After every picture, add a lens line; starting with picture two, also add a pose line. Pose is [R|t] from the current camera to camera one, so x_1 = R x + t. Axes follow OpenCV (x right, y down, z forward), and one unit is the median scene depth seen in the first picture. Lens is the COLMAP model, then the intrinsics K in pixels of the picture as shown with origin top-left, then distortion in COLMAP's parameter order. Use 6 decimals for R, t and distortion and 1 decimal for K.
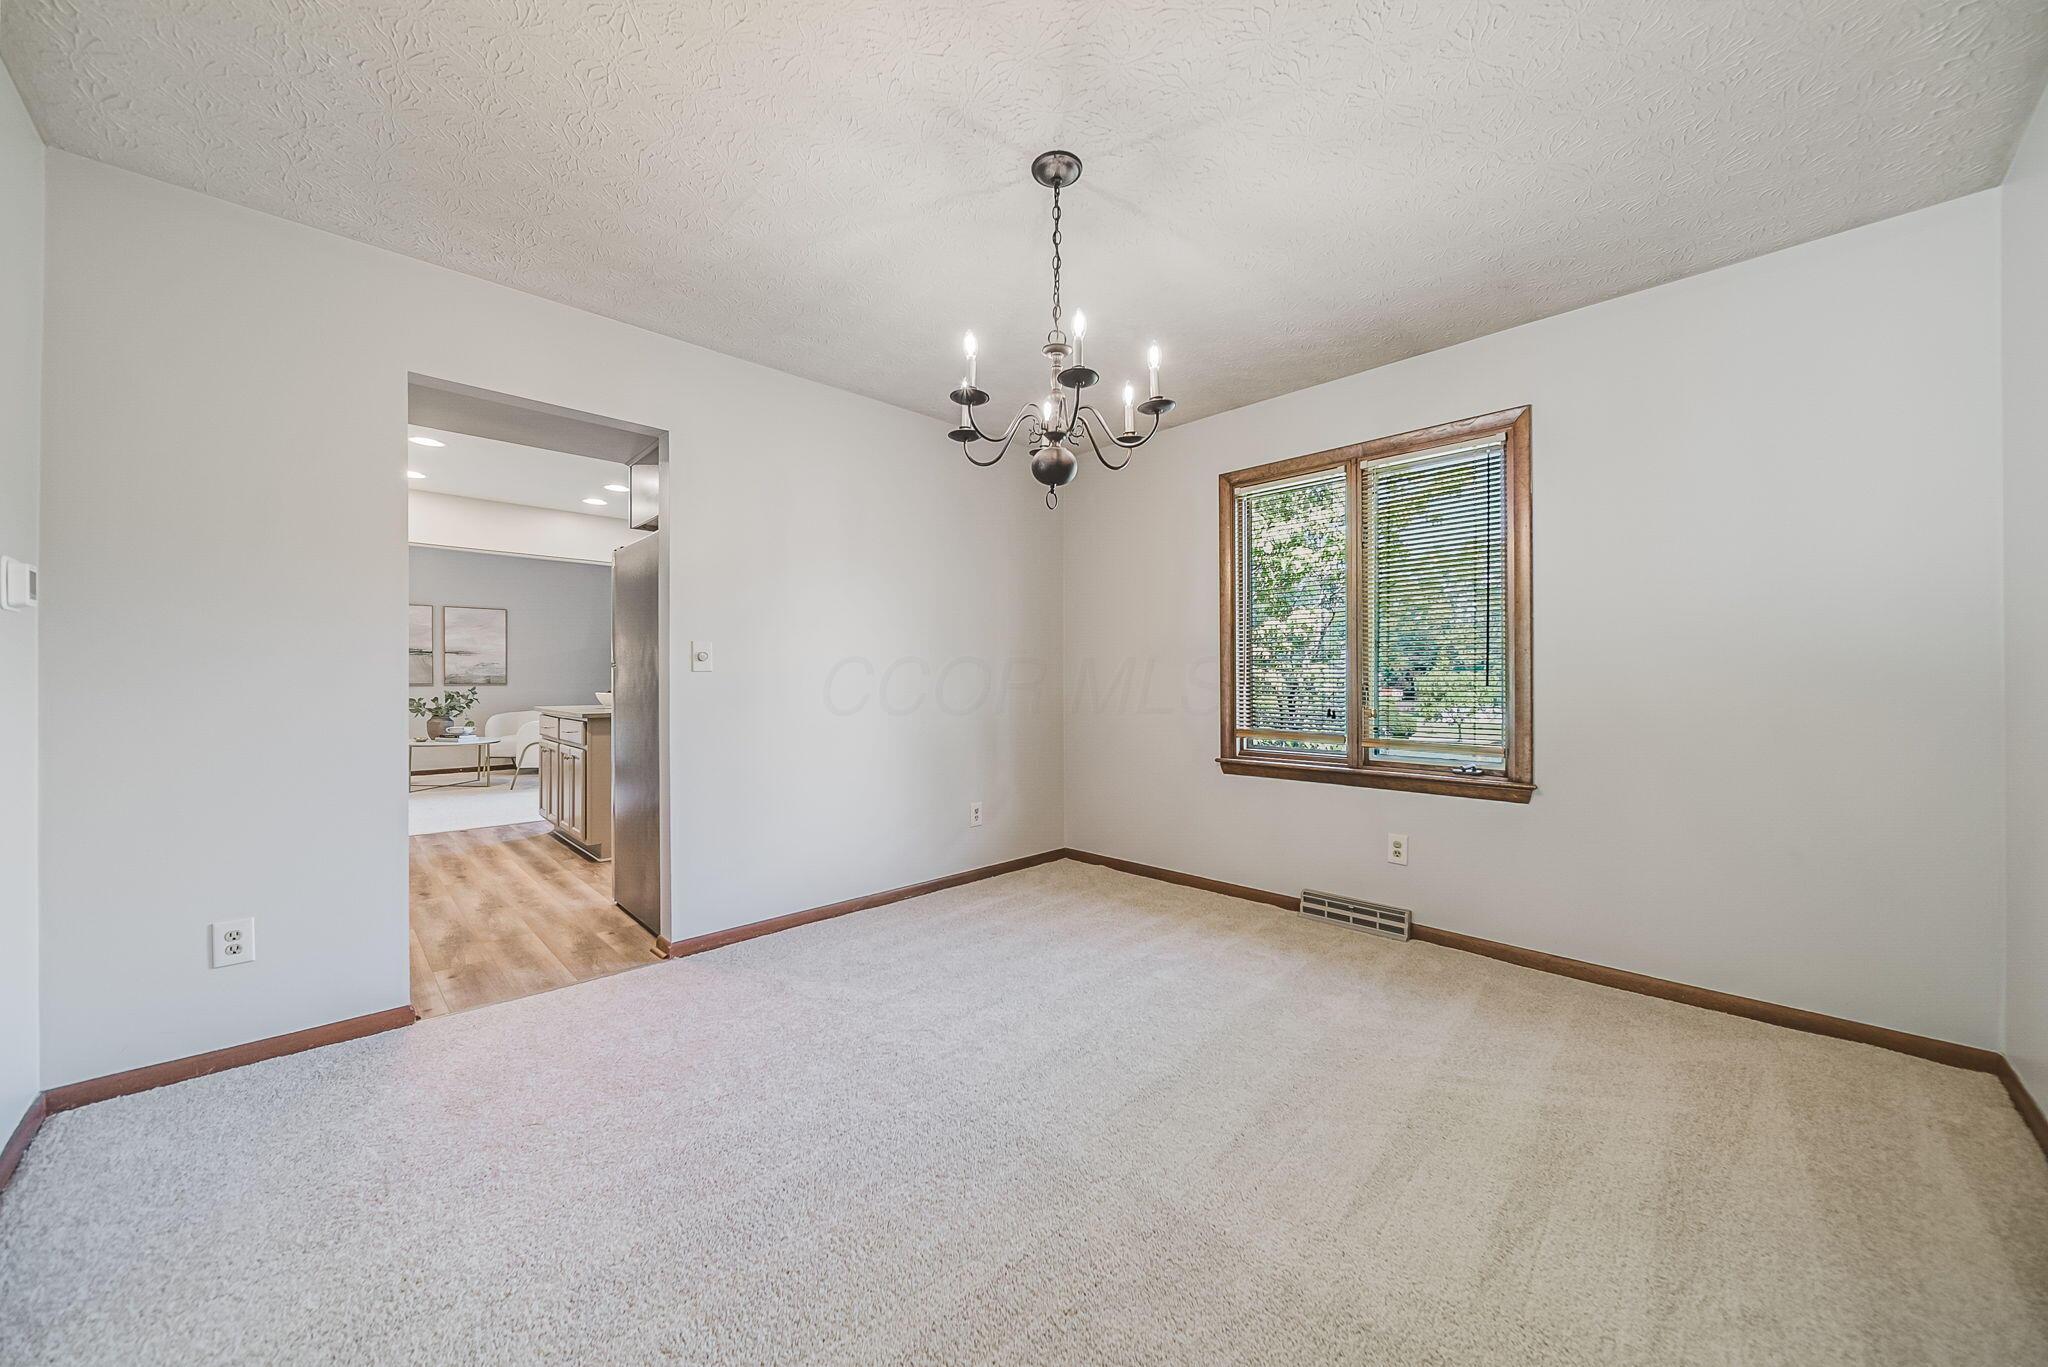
lens RADIAL K [[712.2, 0, 1028.1], [0, 712.2, 676.0], [0, 0, 1]] dist [0.001391, 0.000041]
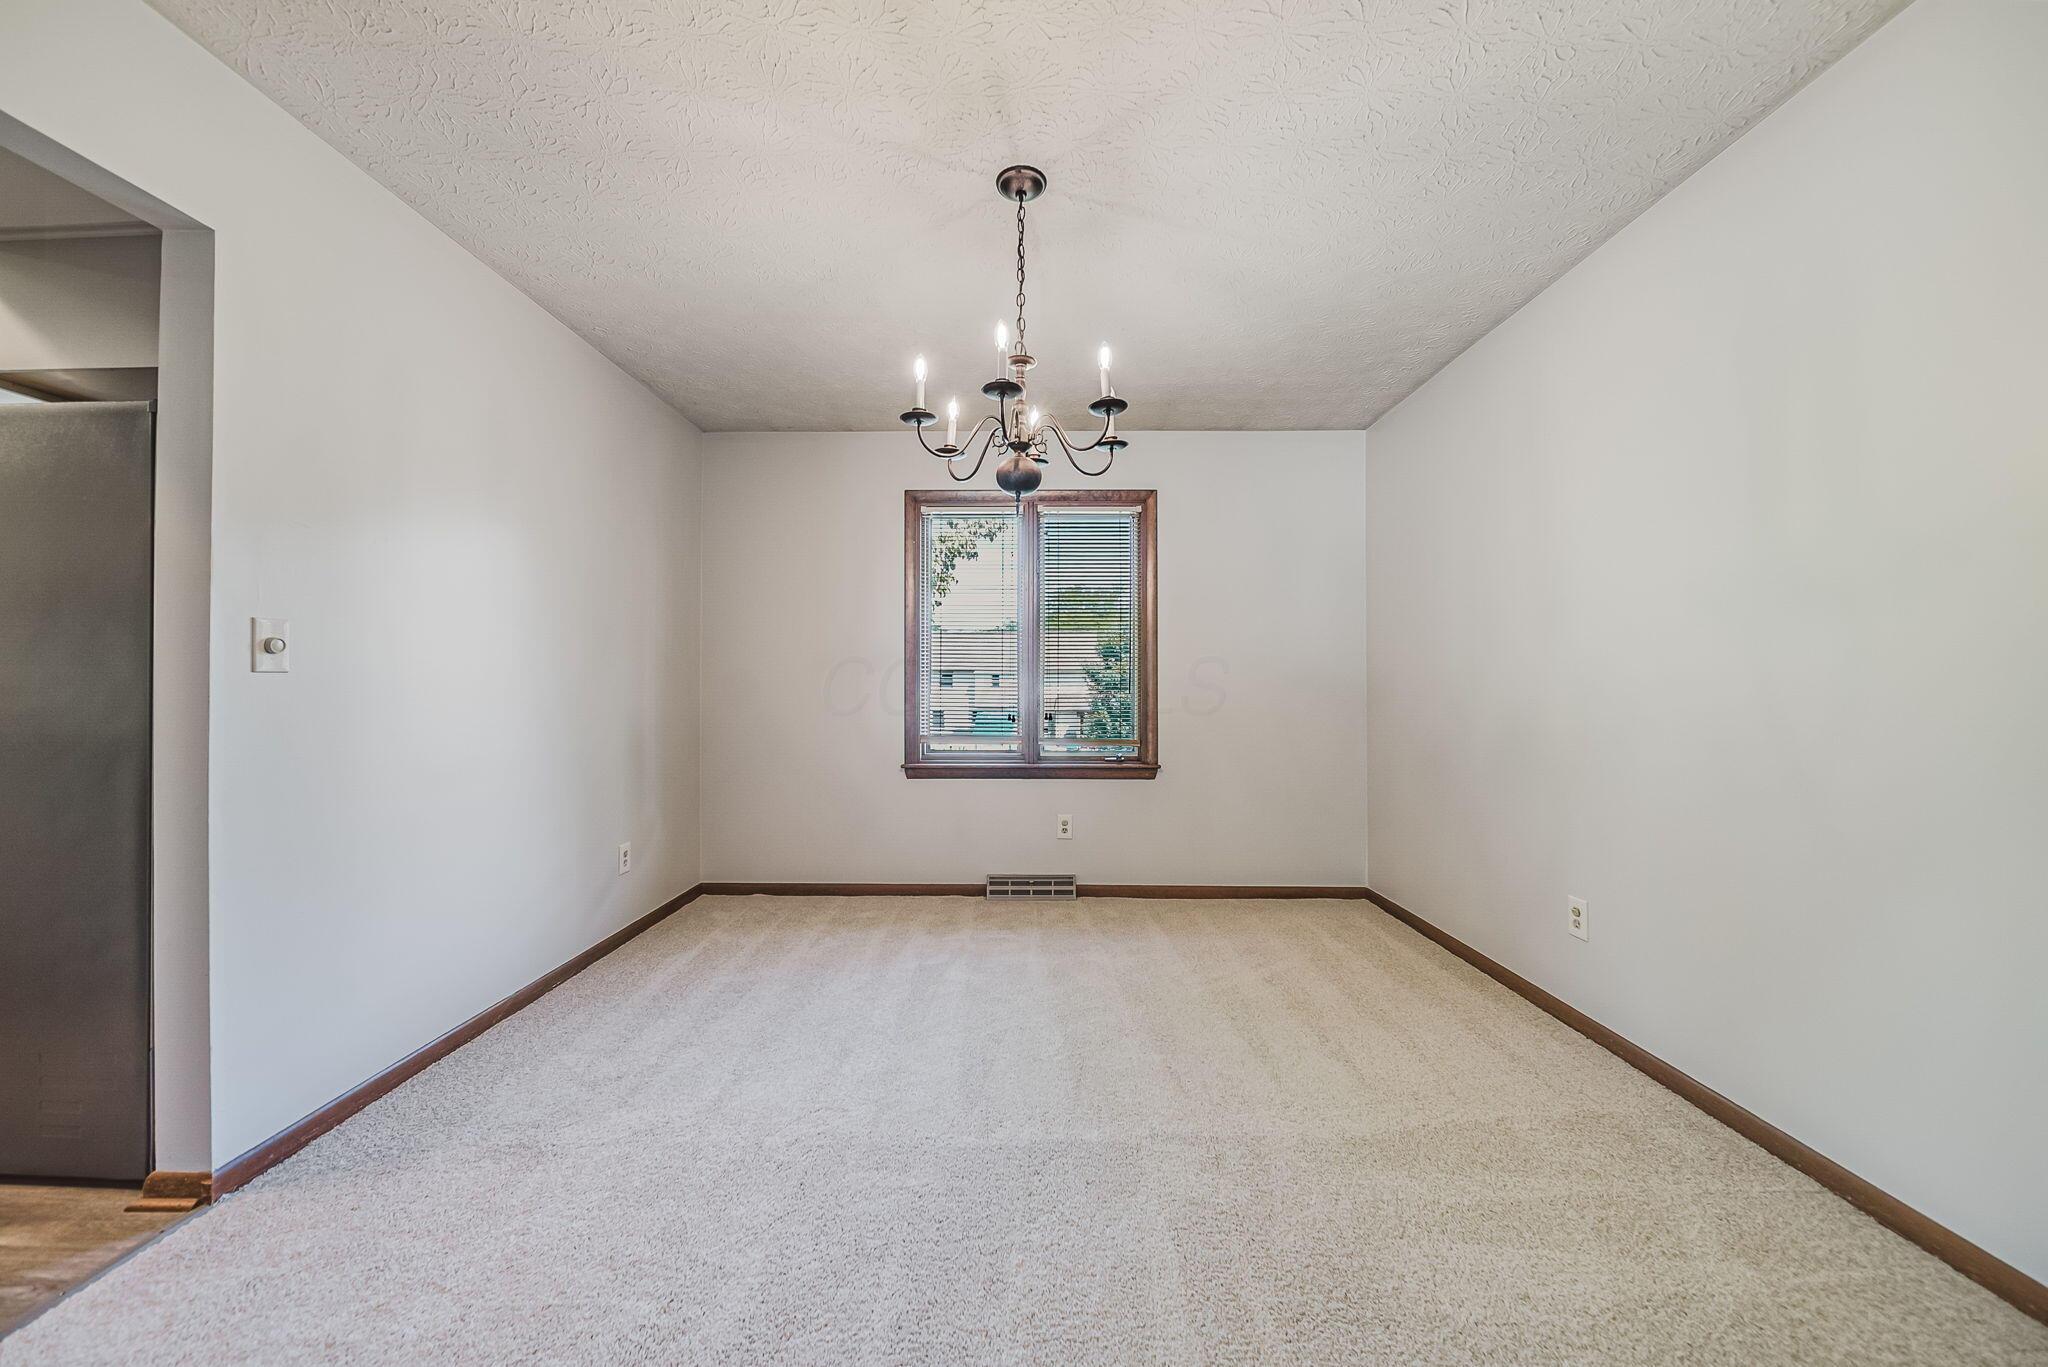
lens RADIAL K [[712.2, 0, 1028.1], [0, 712.2, 676.0], [0, 0, 1]] dist [0.001391, 0.000041]
pose [[0.722952, 0.014469, 0.690747, -0.380248], [-0.007840, 0.999888, -0.012739, -0.000528], [-0.690854, 0.003794, 0.722985, 0.156711]]
